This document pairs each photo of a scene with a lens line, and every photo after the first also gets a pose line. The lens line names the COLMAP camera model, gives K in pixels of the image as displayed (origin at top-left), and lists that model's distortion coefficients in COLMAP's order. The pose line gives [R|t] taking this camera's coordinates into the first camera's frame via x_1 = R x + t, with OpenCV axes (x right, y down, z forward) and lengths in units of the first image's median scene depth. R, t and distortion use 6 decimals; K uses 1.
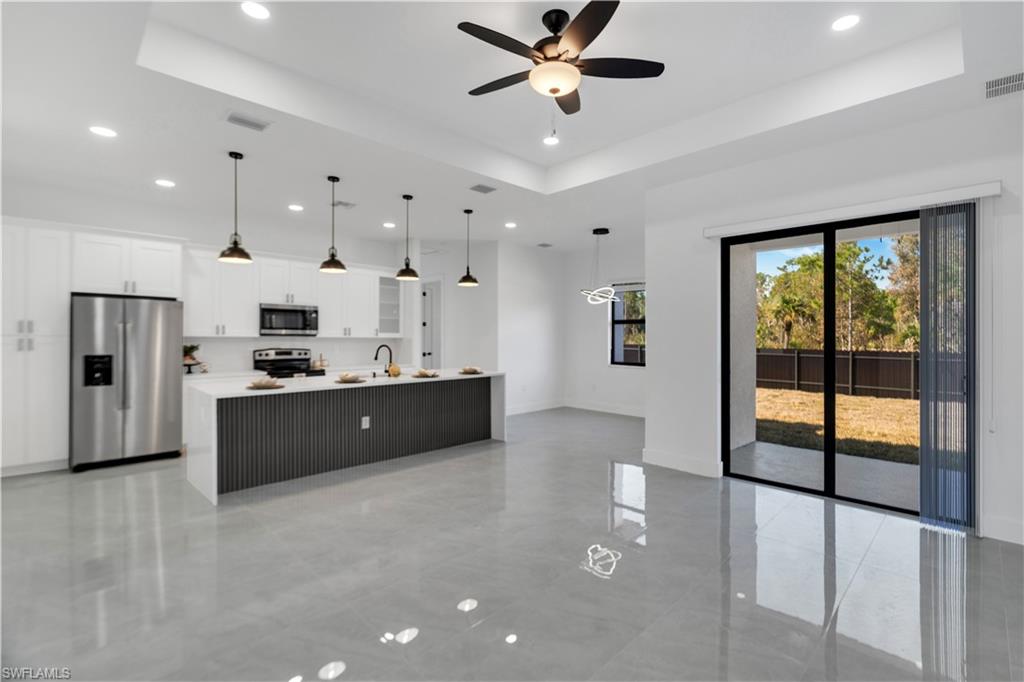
lens RADIAL K [[463.8, 0, 513.3], [0, 463.8, 340.2], [0, 0, 1]] dist [-0.000982, -0.000215]
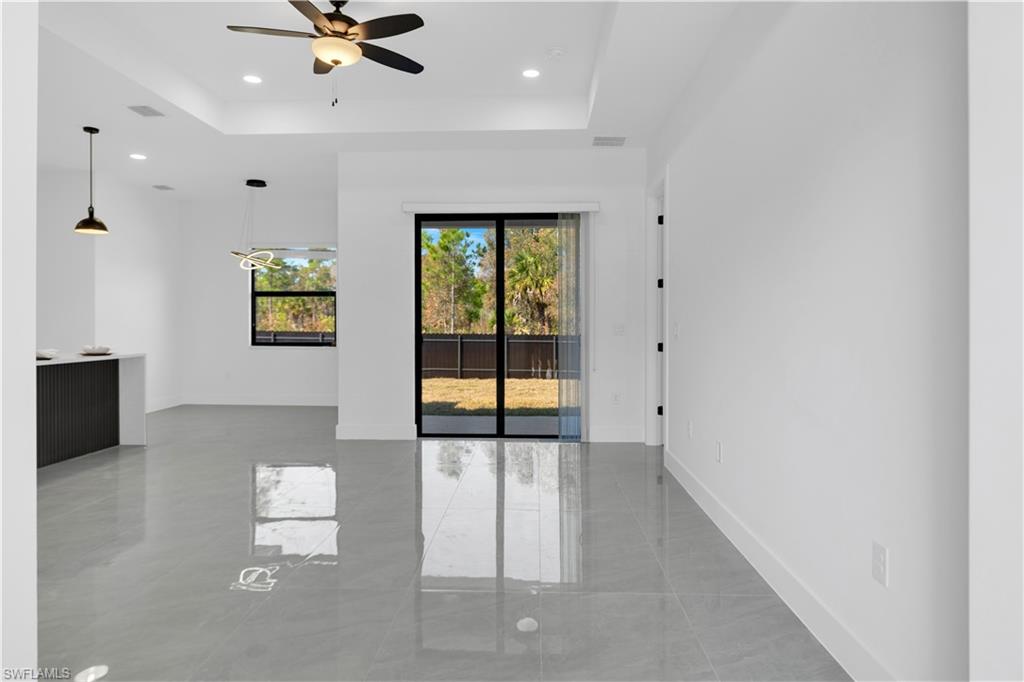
lens RADIAL K [[612.9, 0, 510.1], [0, 612.9, 325.5], [0, 0, 1]] dist [-0.000625, -0.000539]
pose [[0.733499, 0.000168, 0.679691, -0.256584], [0.005059, 0.999971, -0.005706, 0.033488], [-0.679672, 0.007624, 0.733476, -0.131586]]
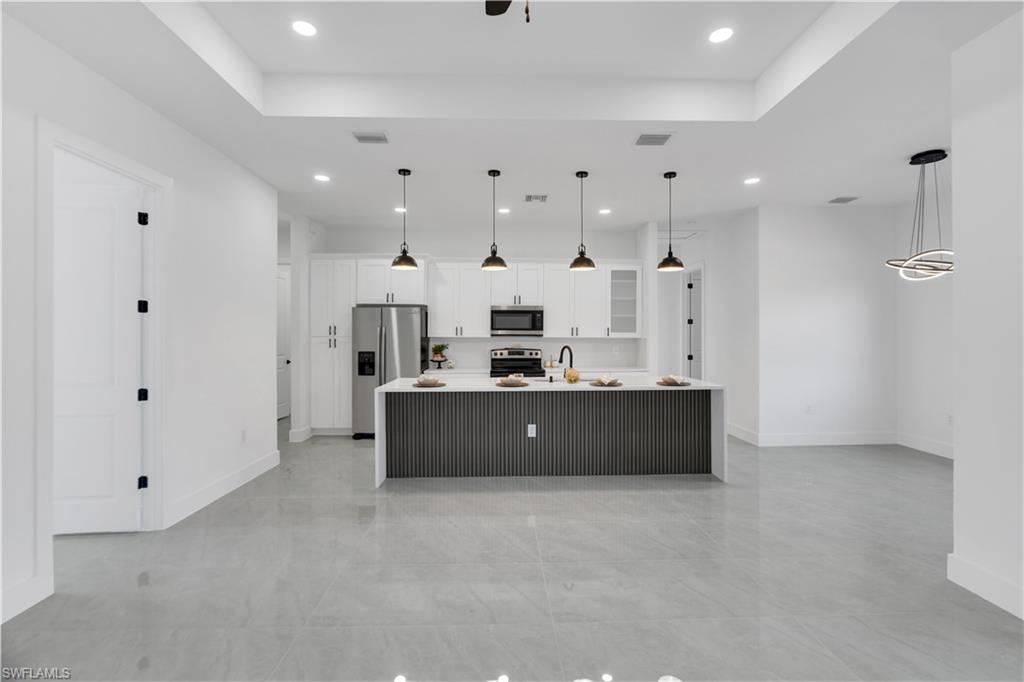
lens RADIAL K [[471.1, 0, 514.9], [0, 471.1, 339.2], [0, 0, 1]] dist [-0.000511, 0.000058]
pose [[0.741416, 0.001559, -0.671044, 0.230242], [-0.002942, 0.999995, -0.000927, -0.001770], [0.671040, 0.002662, 0.741417, 0.233615]]
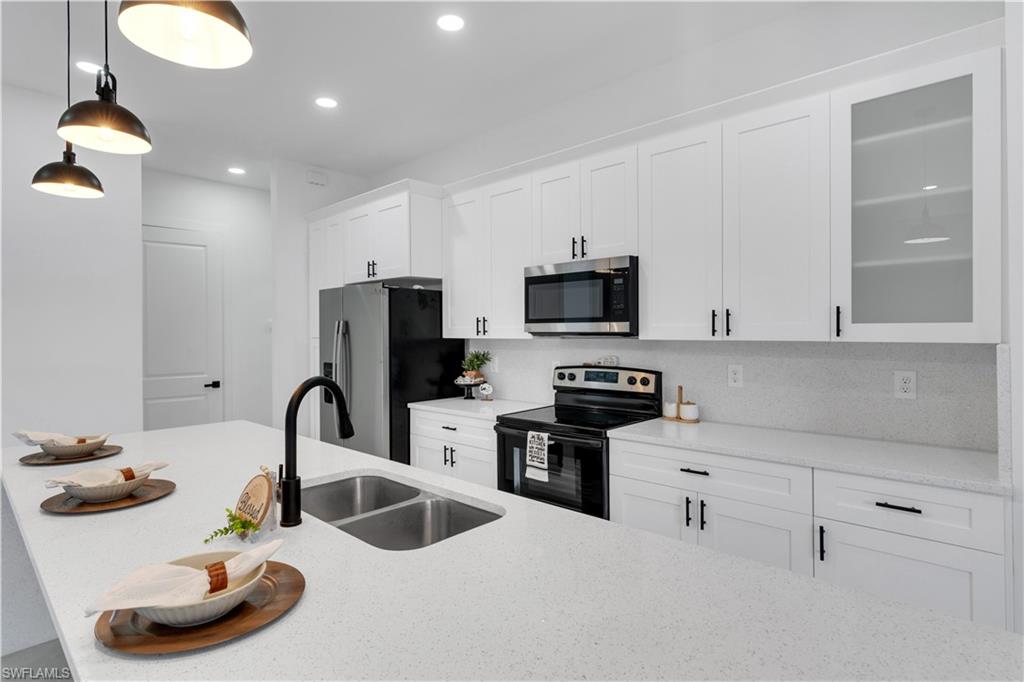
lens RADIAL K [[526.4, 0, 506.6], [0, 526.4, 336.7], [0, 0, 1]] dist [-0.004098, -0.000302]
pose [[0.042962, -0.000047, -0.999077, -0.007886], [-0.003205, 0.999995, -0.000185, -0.009401], [0.999072, 0.003210, 0.042962, 0.969677]]
